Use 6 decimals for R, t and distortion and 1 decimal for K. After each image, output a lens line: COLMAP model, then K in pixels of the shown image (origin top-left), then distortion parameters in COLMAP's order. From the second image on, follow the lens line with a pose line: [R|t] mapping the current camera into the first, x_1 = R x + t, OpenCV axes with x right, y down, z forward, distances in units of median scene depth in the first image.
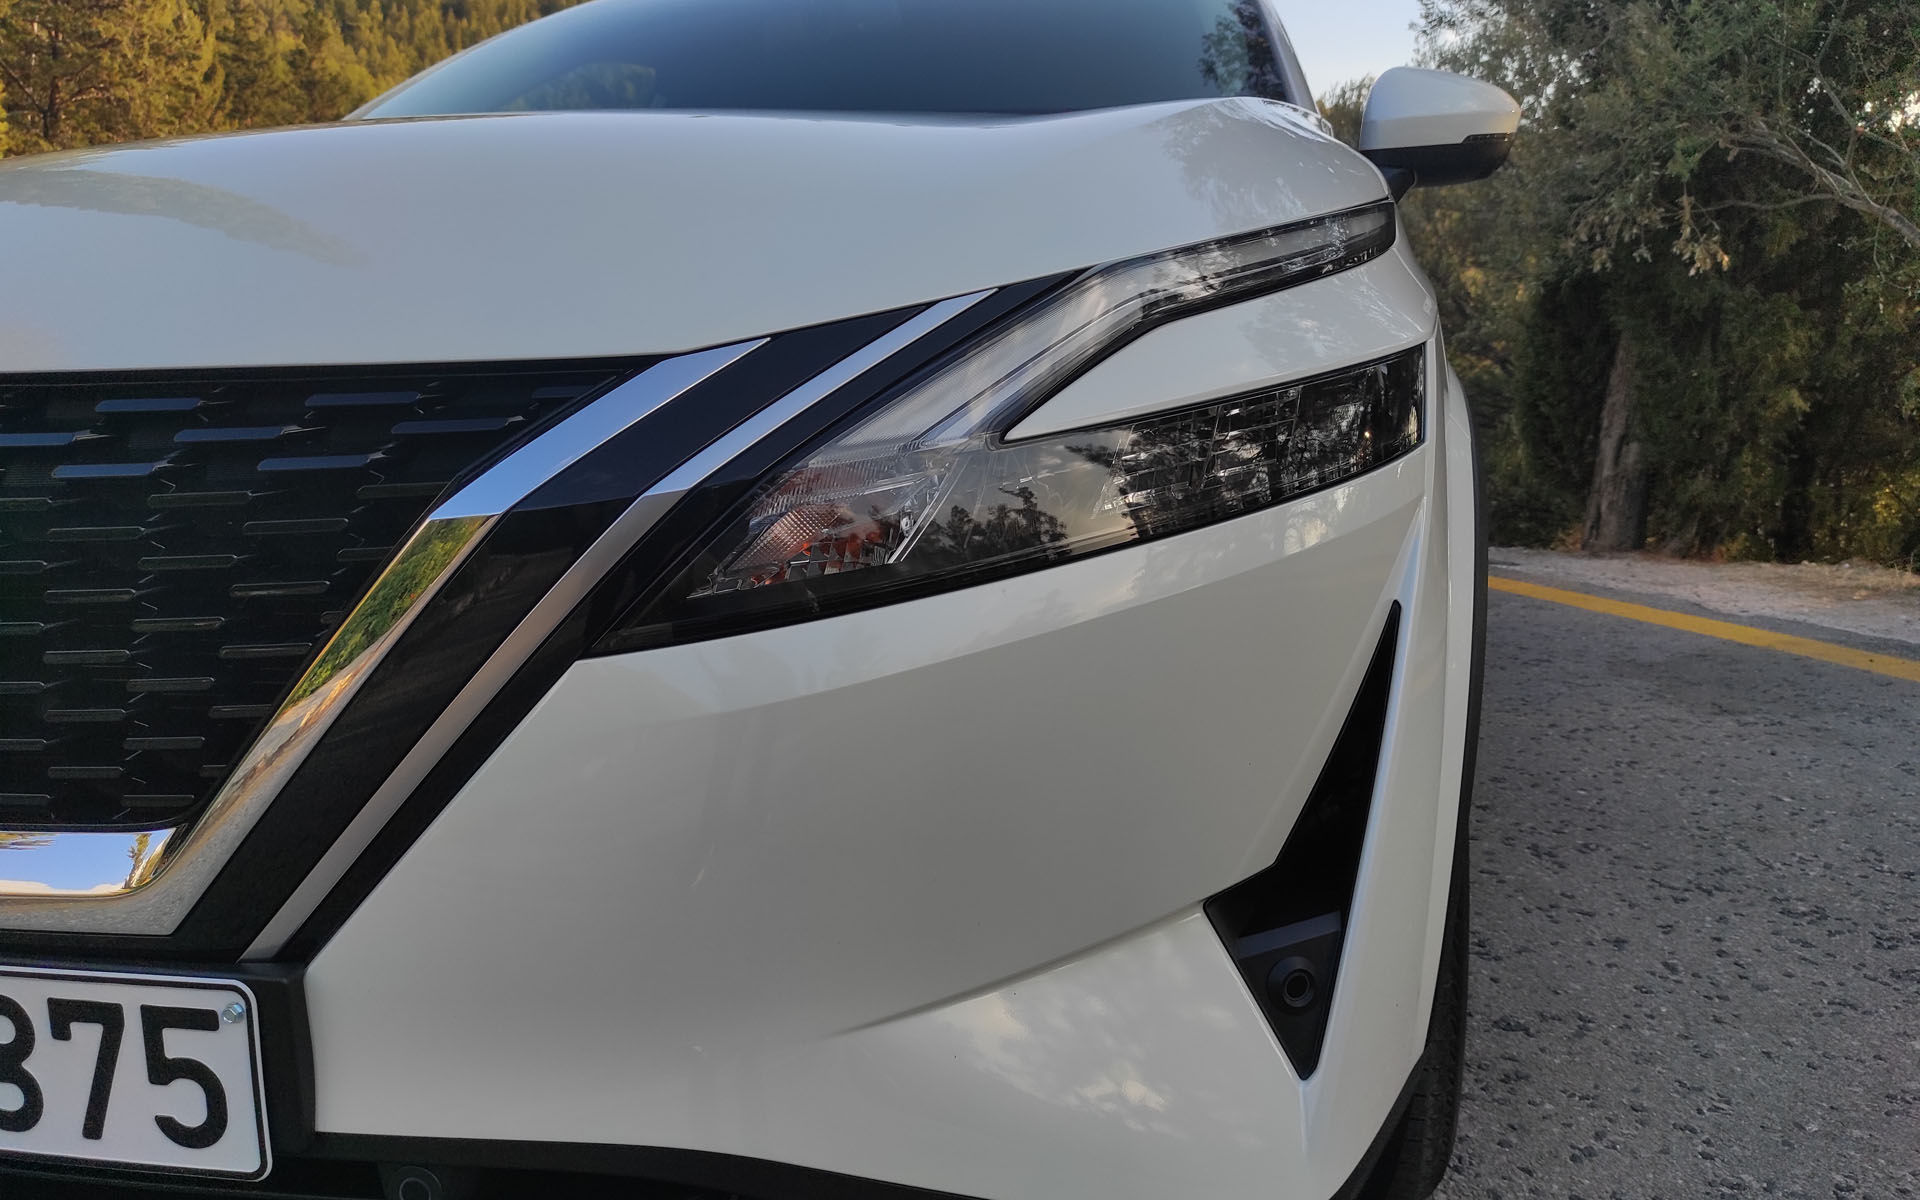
lens RADIAL K [[1418.7, 0, 964.3], [0, 1418.7, 597.1], [0, 0, 1]] dist [-0.002095, 0.003327]
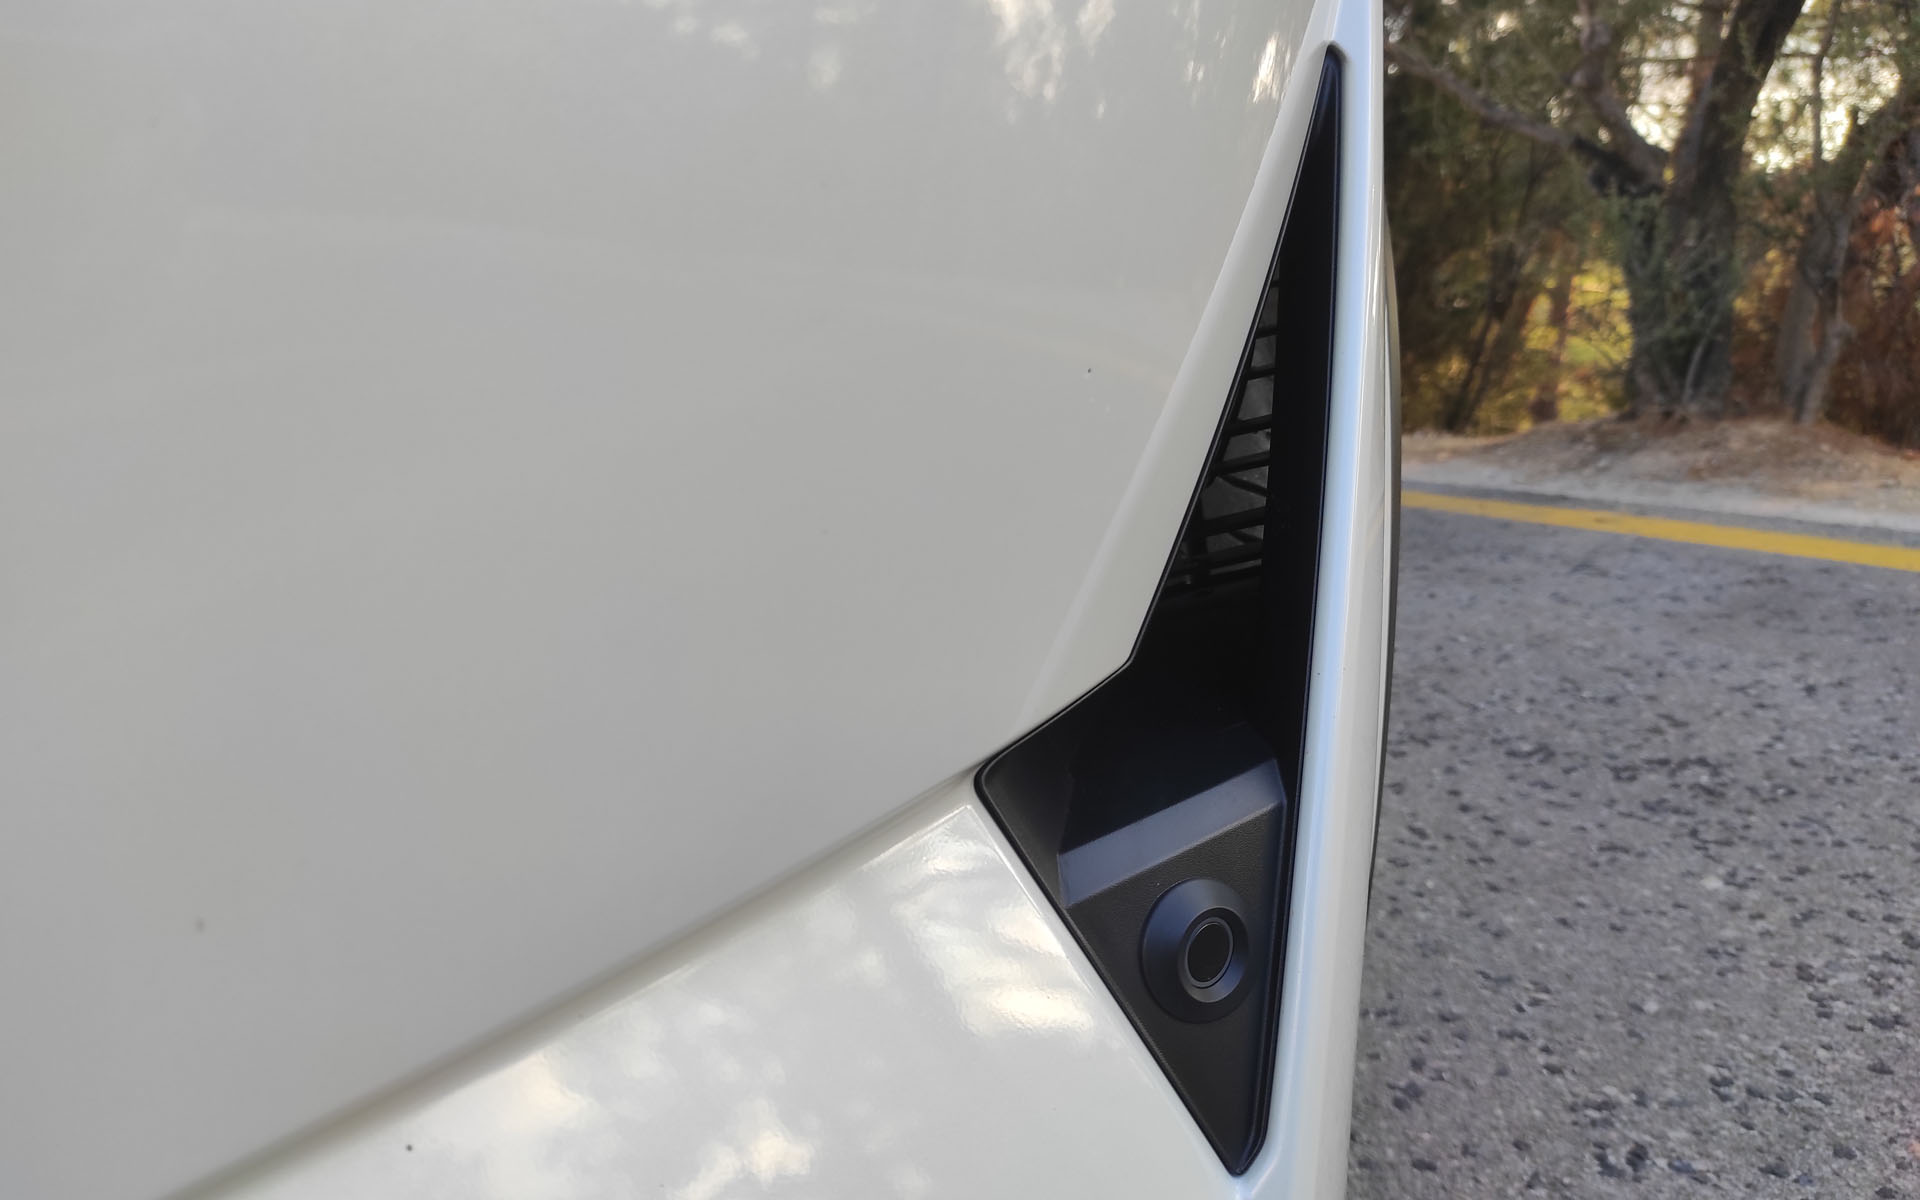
lens RADIAL K [[1418.7, 0, 961.9], [0, 1418.7, 605.4], [0, 0, 1]] dist [-0.002095, 0.003327]
pose [[0.957735, -0.081904, 0.275744, 0.033335], [0.069852, 0.996134, 0.053265, 0.078063], [-0.279041, -0.031753, 0.959754, 0.332301]]
